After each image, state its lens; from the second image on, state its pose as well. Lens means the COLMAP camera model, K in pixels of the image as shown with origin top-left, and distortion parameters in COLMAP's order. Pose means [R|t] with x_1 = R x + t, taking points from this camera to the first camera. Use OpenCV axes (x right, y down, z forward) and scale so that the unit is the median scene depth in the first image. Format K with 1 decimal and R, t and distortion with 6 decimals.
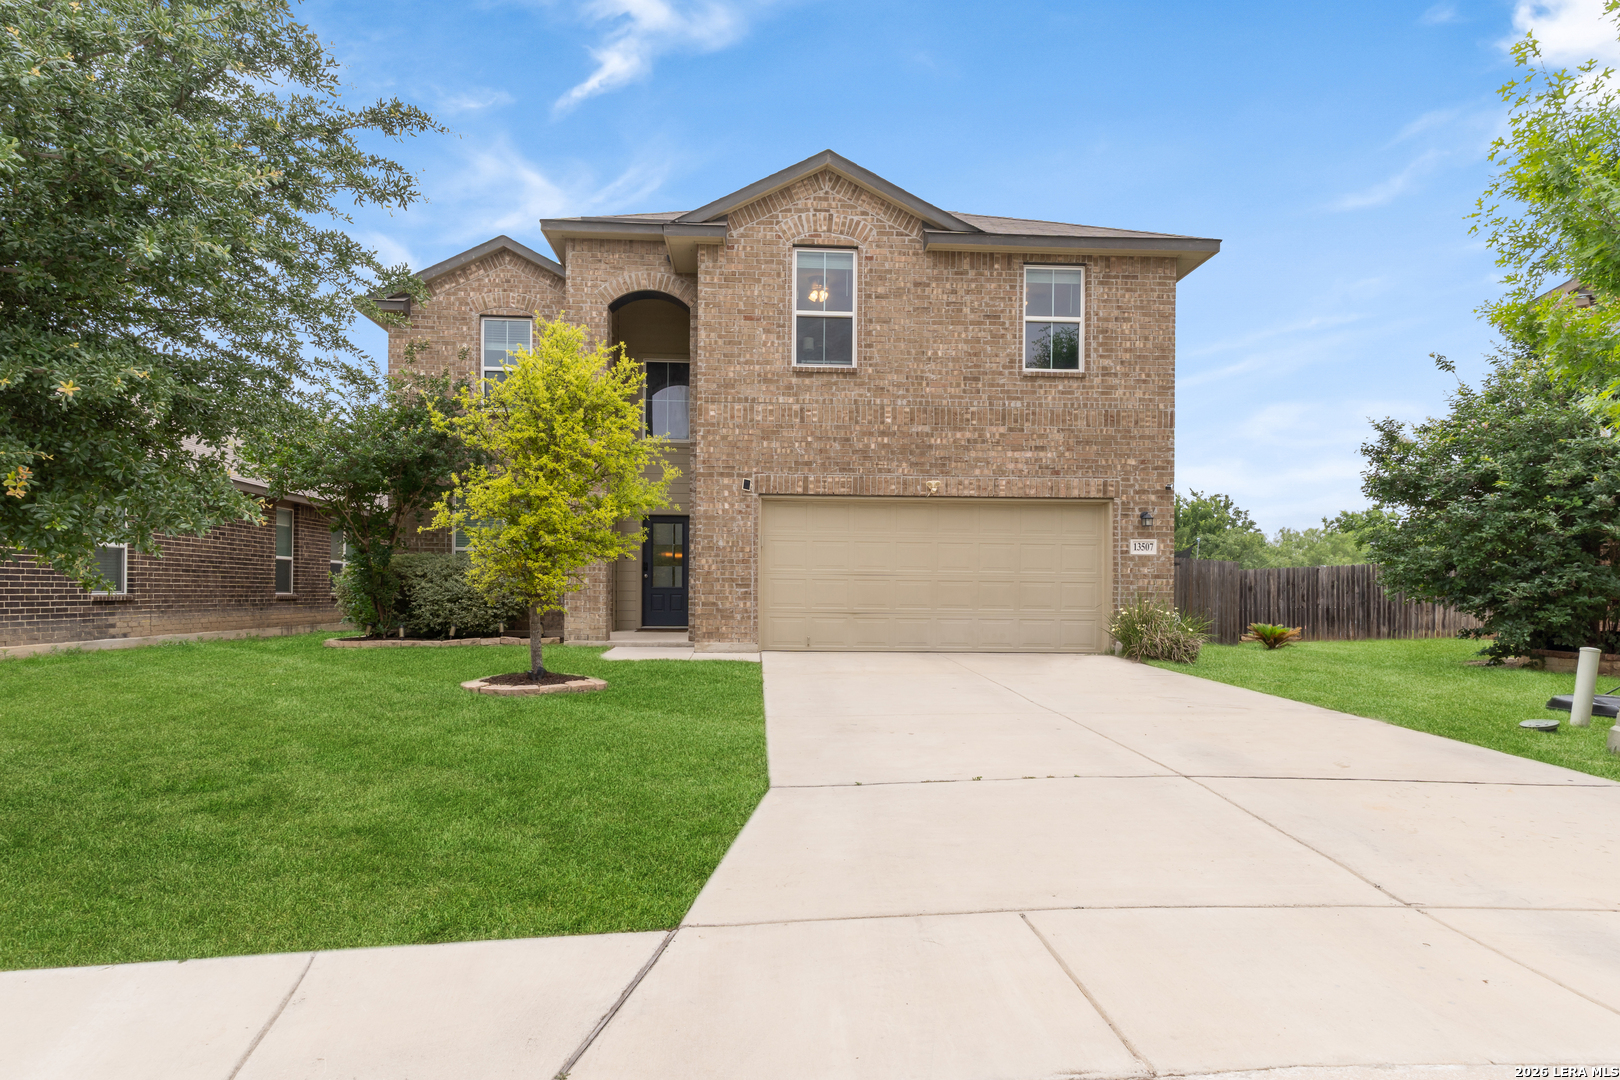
lens RADIAL K [[876.0, 0, 809.3], [0, 876.0, 588.3], [0, 0, 1]] dist [-0.000064, -0.000499]
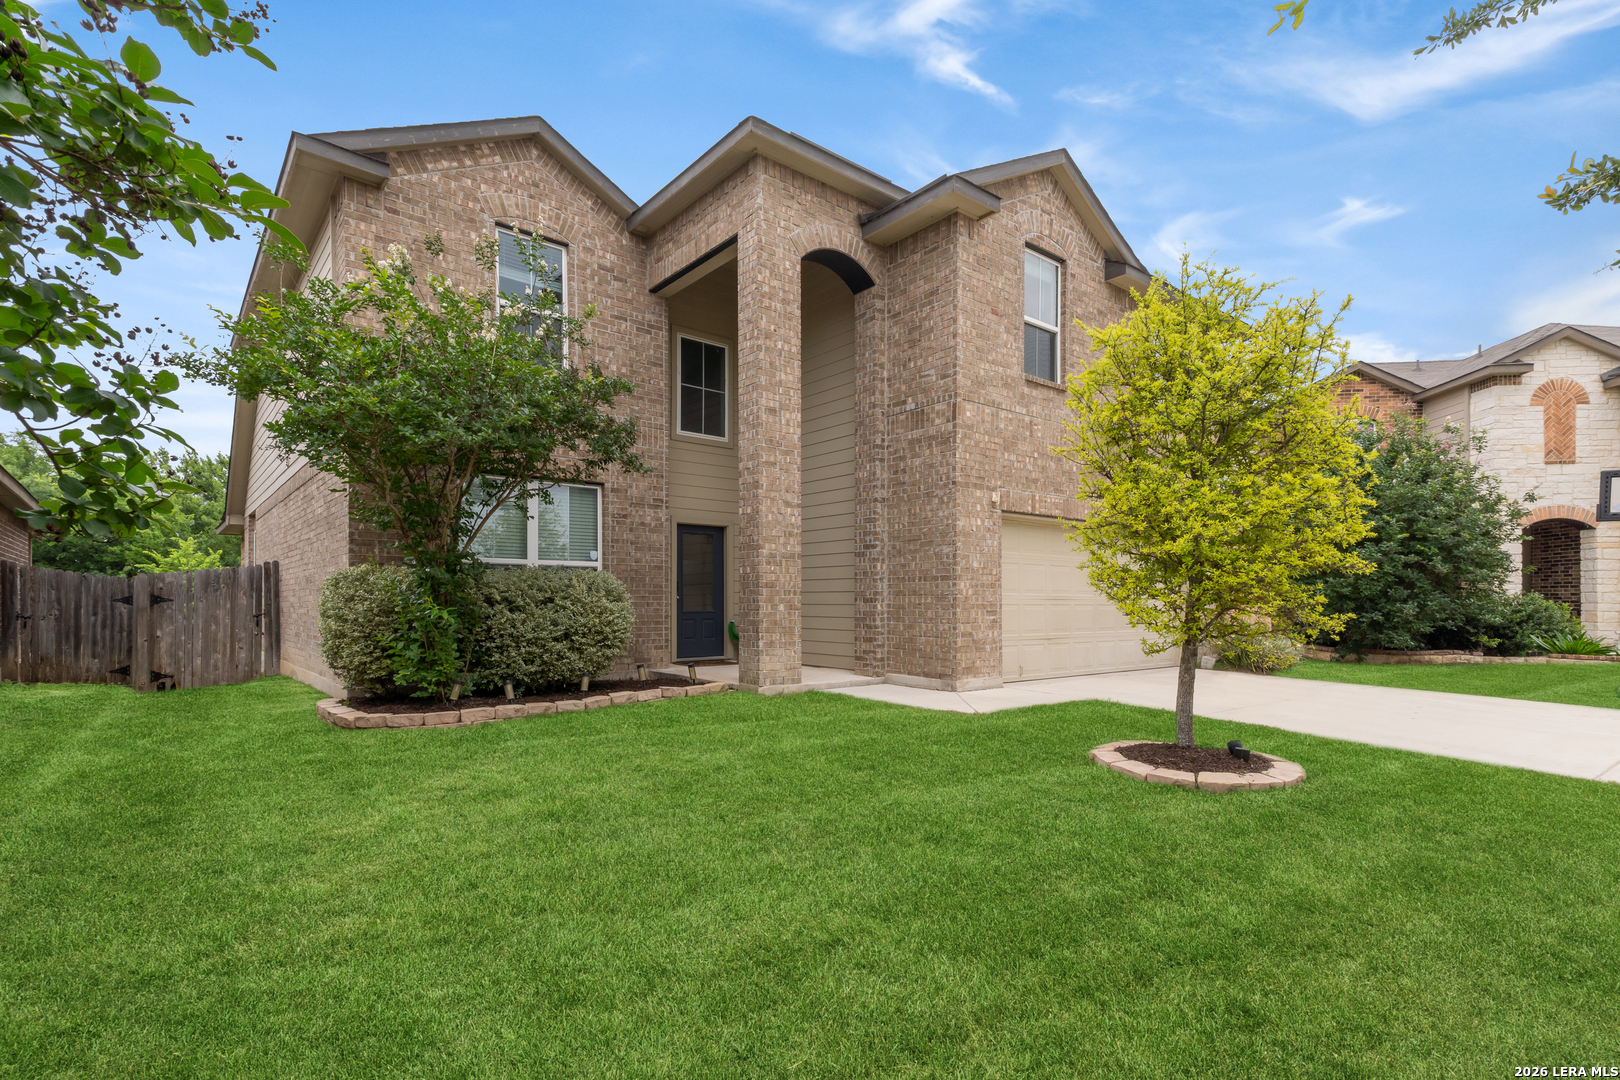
lens RADIAL K [[763.1, 0, 769.1], [0, 763.1, 598.8], [0, 0, 1]] dist [0.025461, -0.000064]
pose [[0.823500, -0.003277, 0.567306, -0.695300], [0.004246, 0.999991, -0.000386, -0.017548], [-0.567300, 0.002727, 0.823507, 0.484324]]
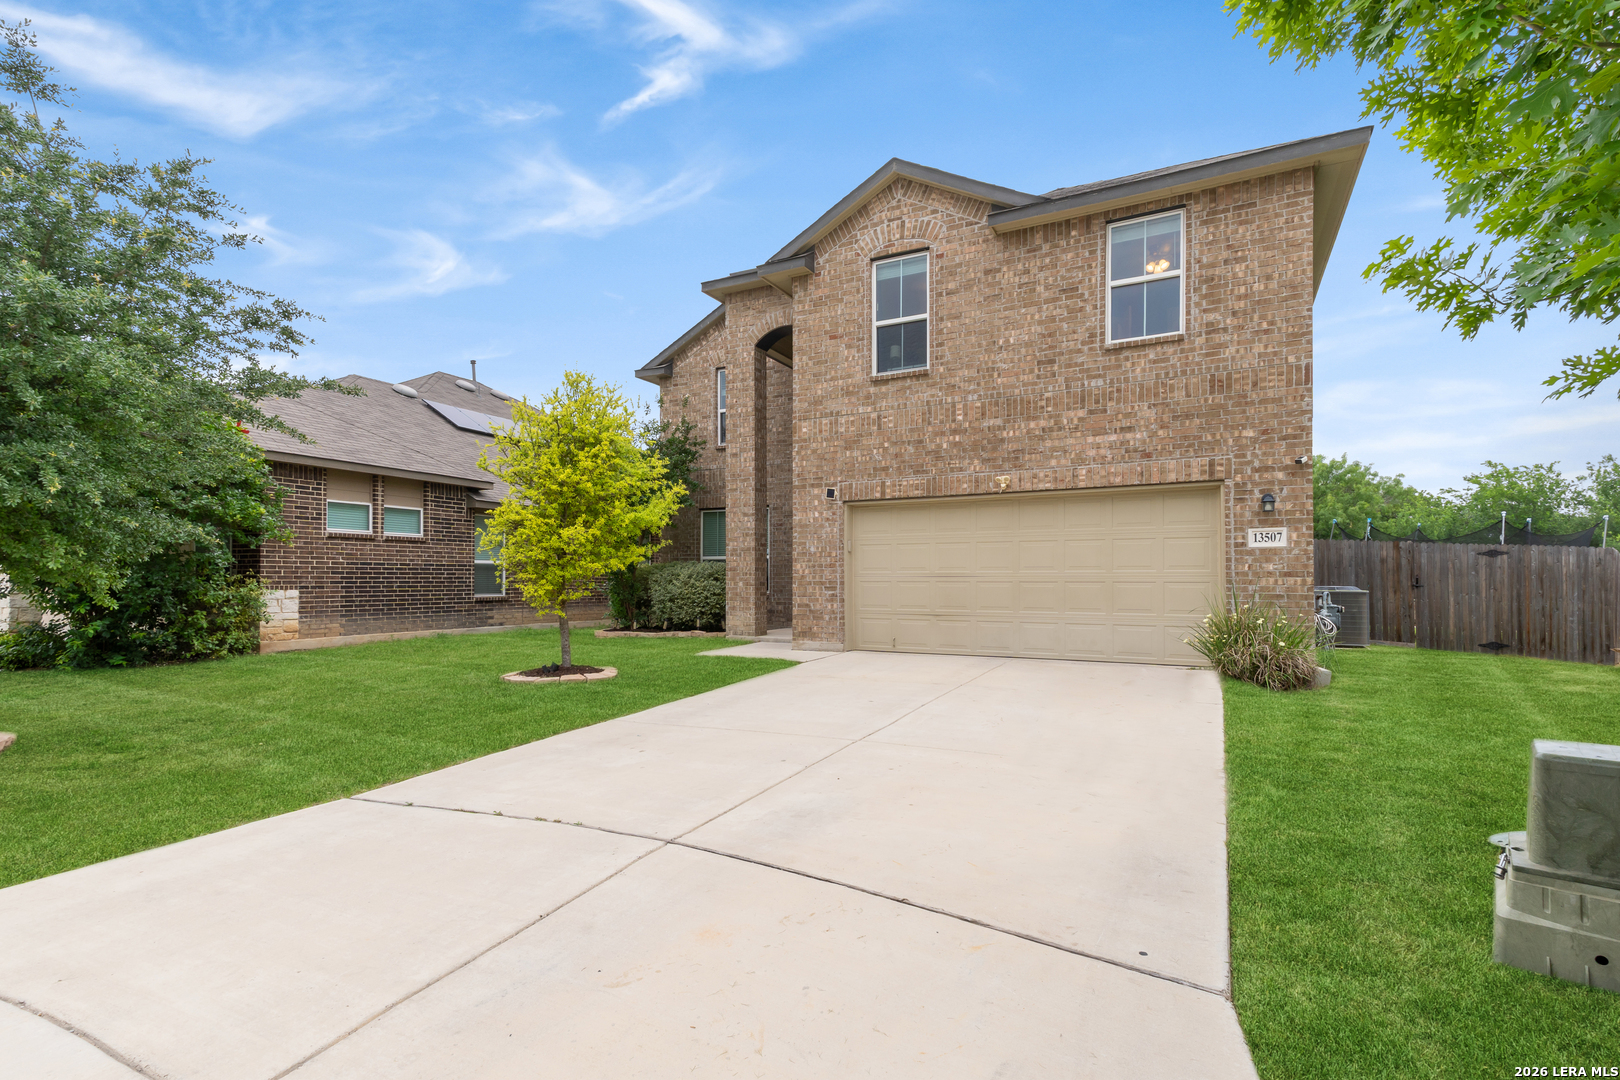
lens RADIAL K [[768.5, 0, 844.3], [0, 768.5, 571.1], [0, 0, 1]] dist [0.025068, 0.000202]
pose [[0.869499, -0.016204, -0.493669, 0.396830], [0.007909, 0.999790, -0.018886, -0.006126], [0.493871, 0.012517, 0.869445, 0.193873]]
